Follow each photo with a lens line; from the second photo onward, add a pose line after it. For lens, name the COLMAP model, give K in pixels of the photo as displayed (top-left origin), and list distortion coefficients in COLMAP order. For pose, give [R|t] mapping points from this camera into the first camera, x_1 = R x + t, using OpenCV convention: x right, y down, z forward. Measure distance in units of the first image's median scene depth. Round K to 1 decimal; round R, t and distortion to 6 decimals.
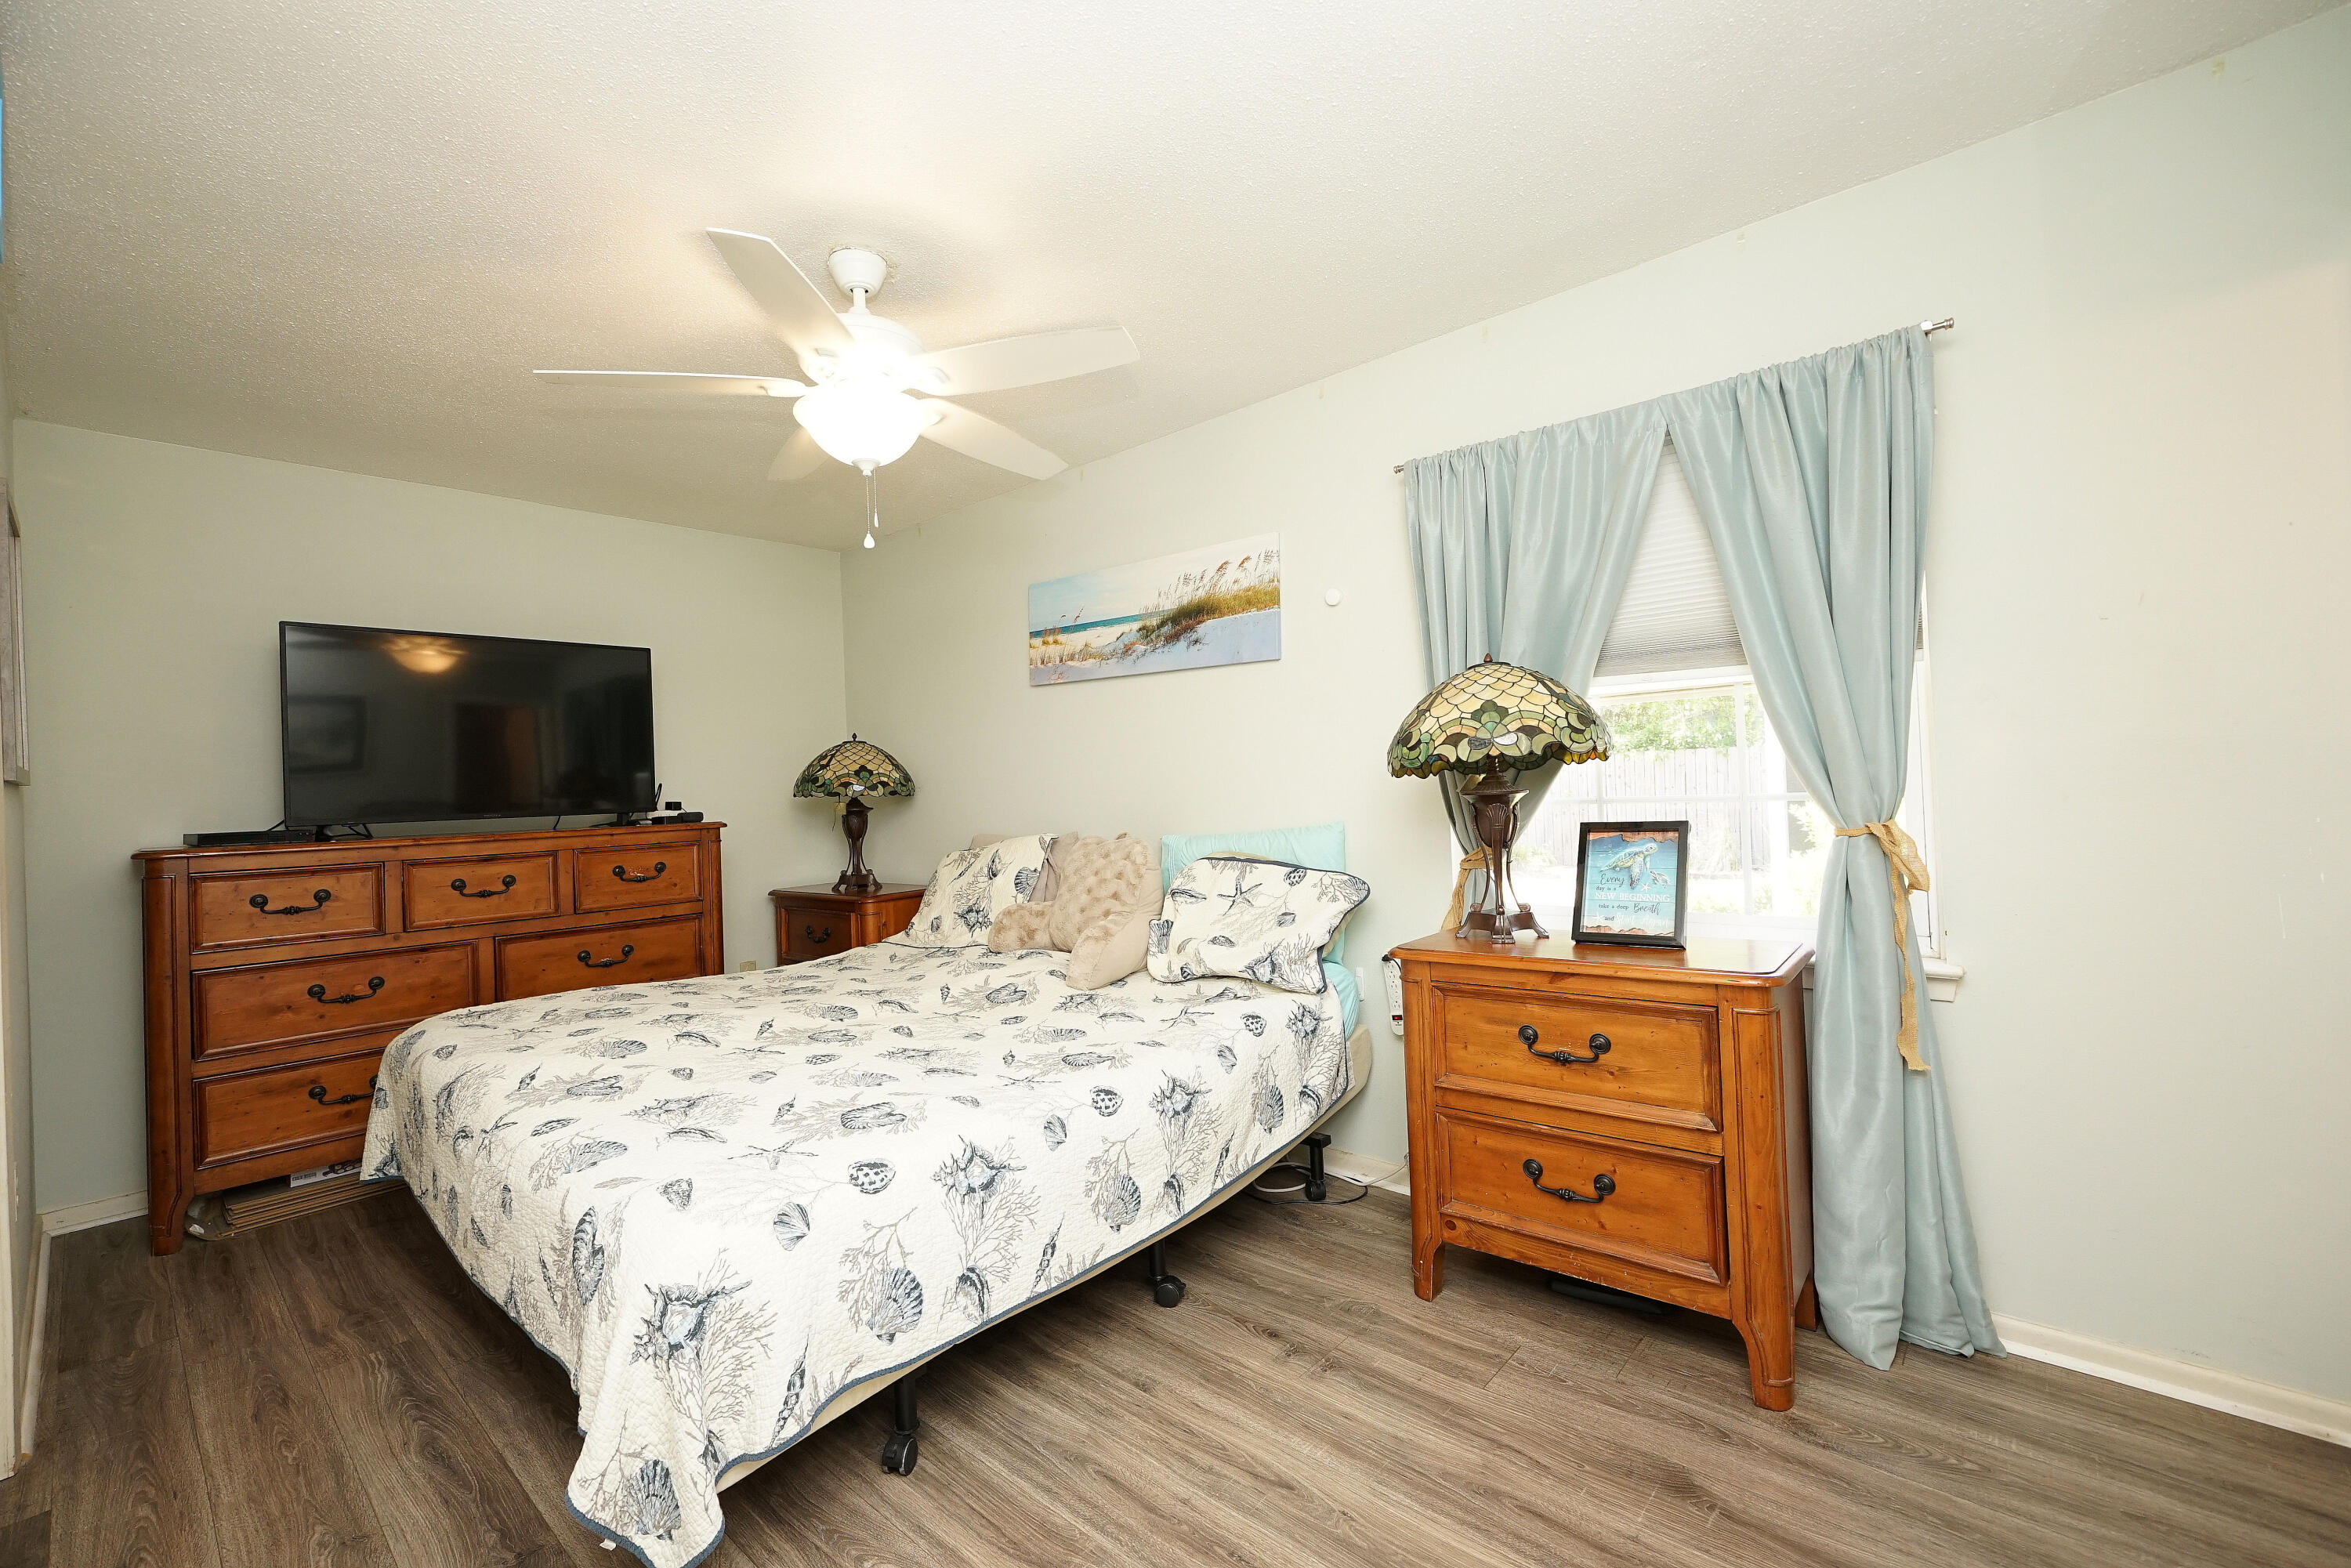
lens RADIAL K [[982.3, 0, 1124.5], [0, 982.3, 789.3], [0, 0, 1]] dist [-0.003993, 0.002744]
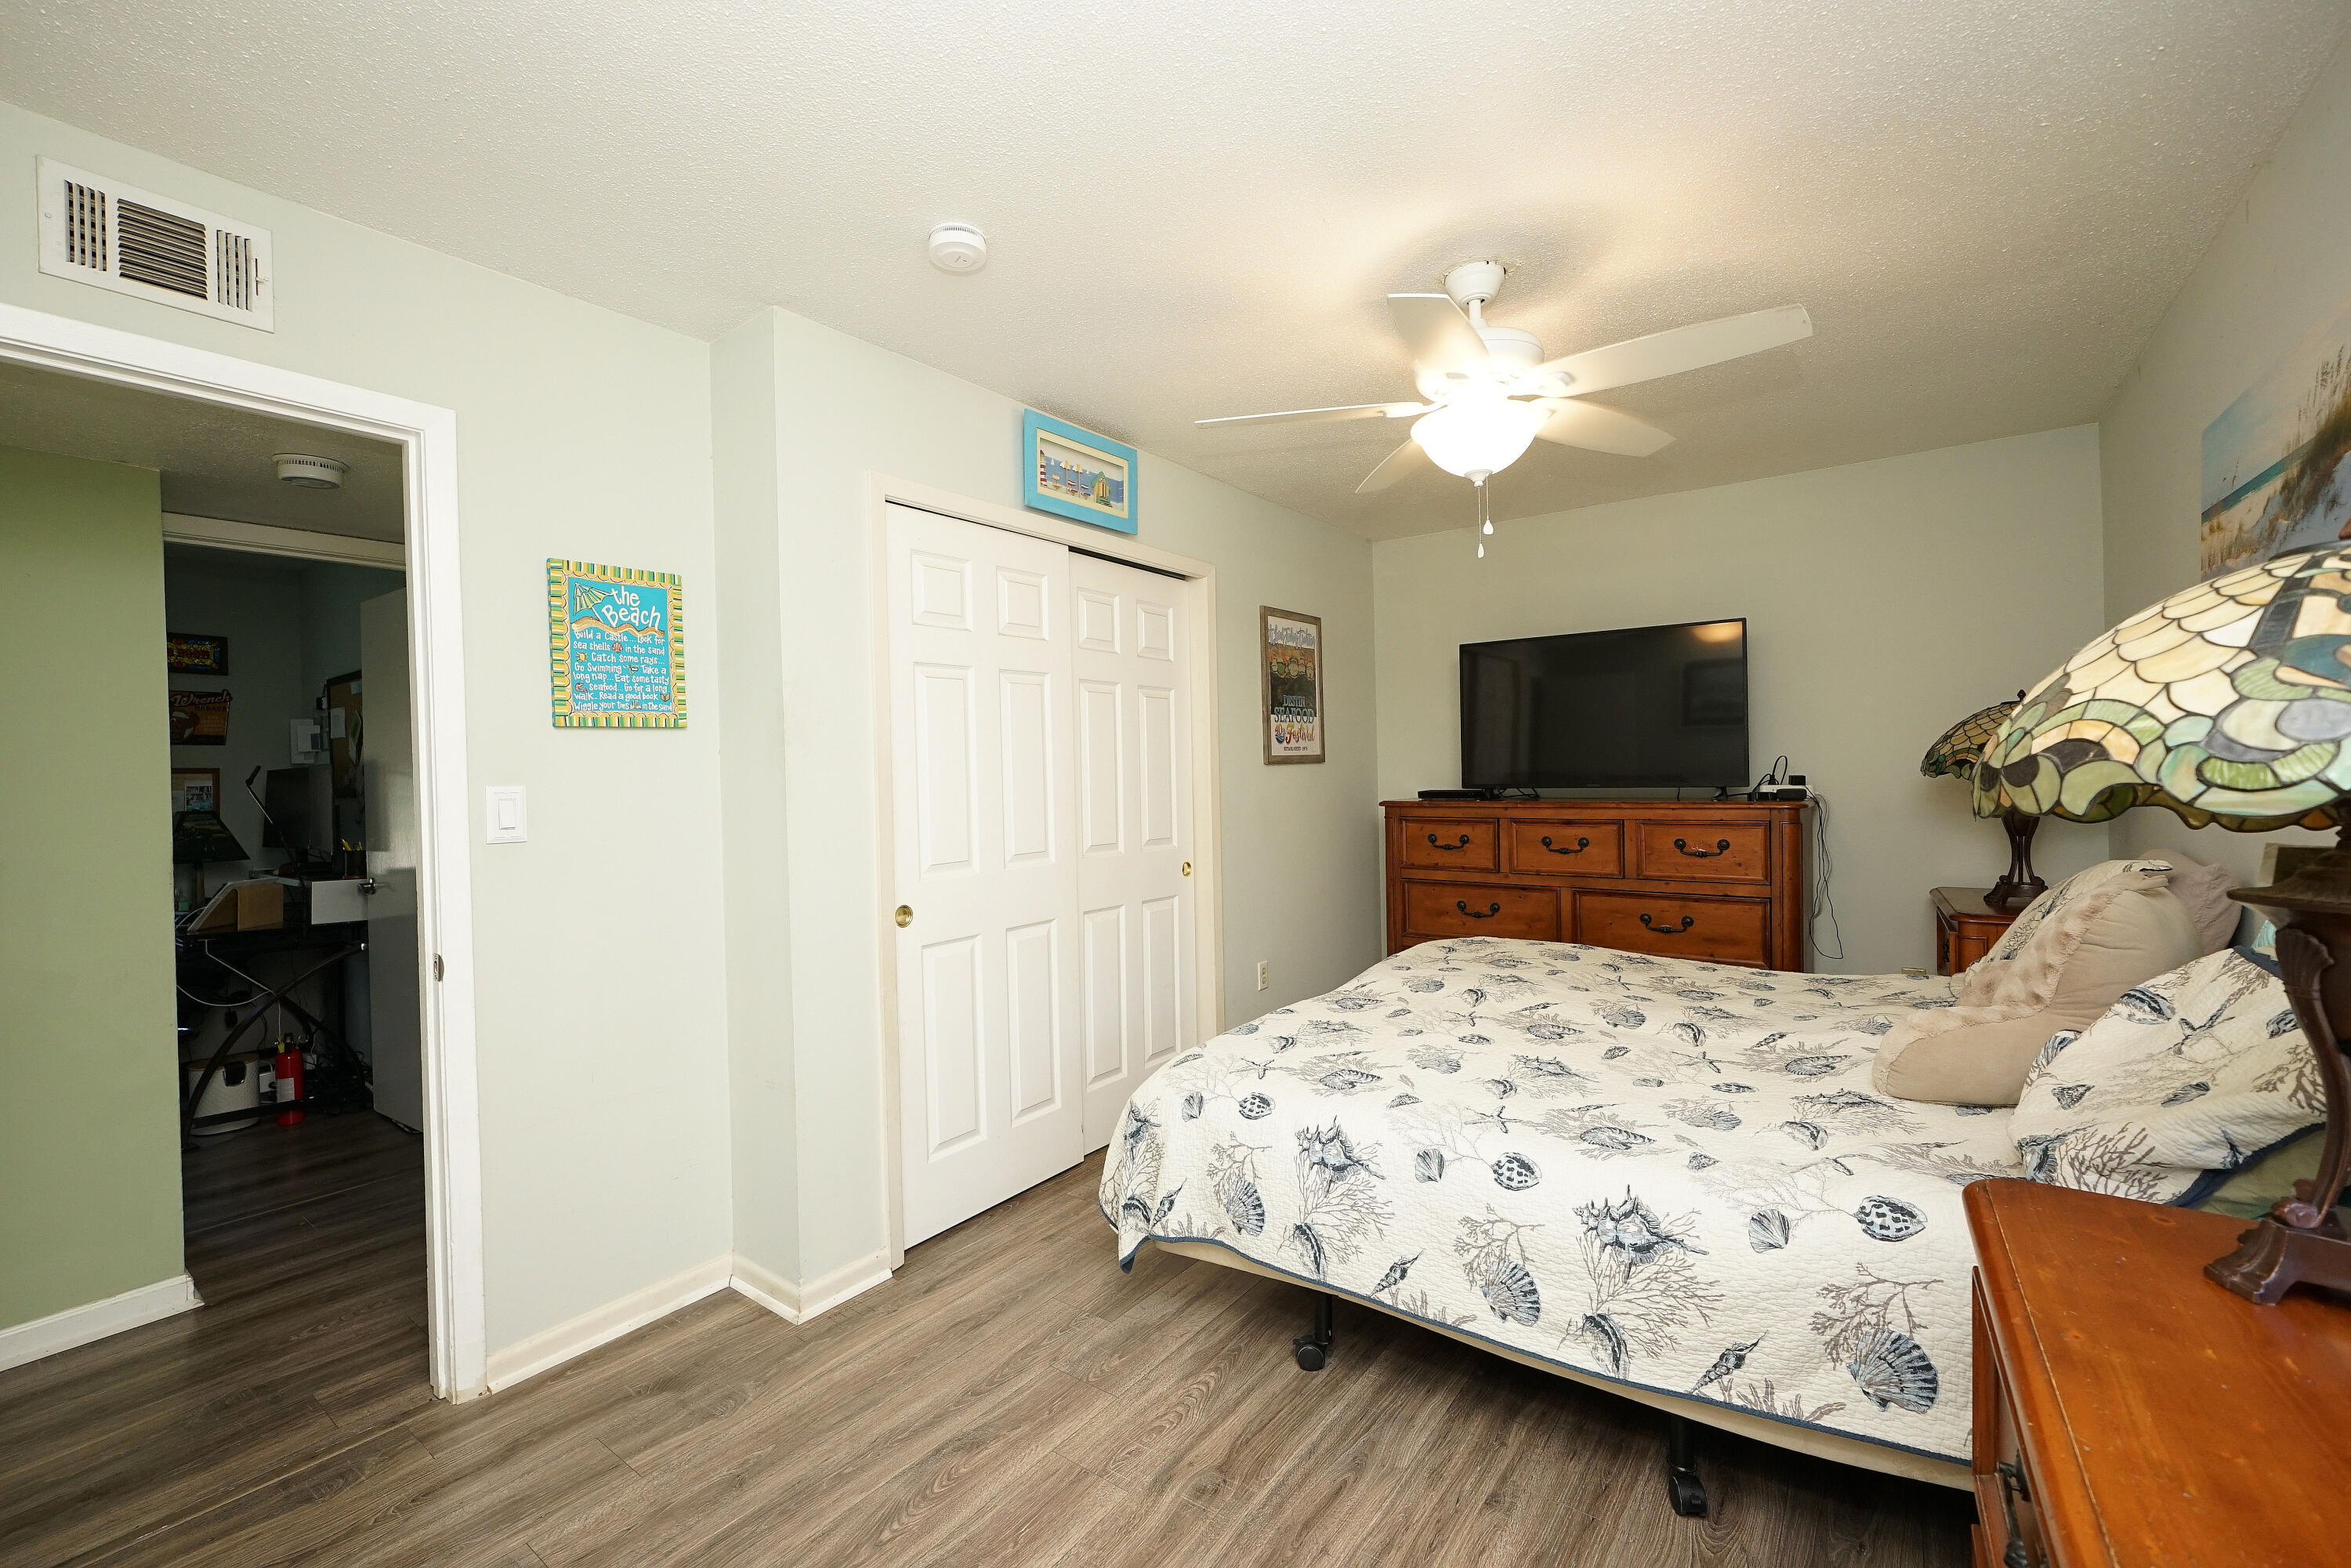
lens RADIAL K [[982.3, 0, 1171.9], [0, 982.3, 777.8], [0, 0, 1]] dist [-0.003993, 0.002744]
pose [[0.115776, 0.042134, -0.992381, 0.703896], [0.018556, 0.998834, 0.044573, -0.067445], [0.993102, -0.023575, 0.114859, 0.537839]]
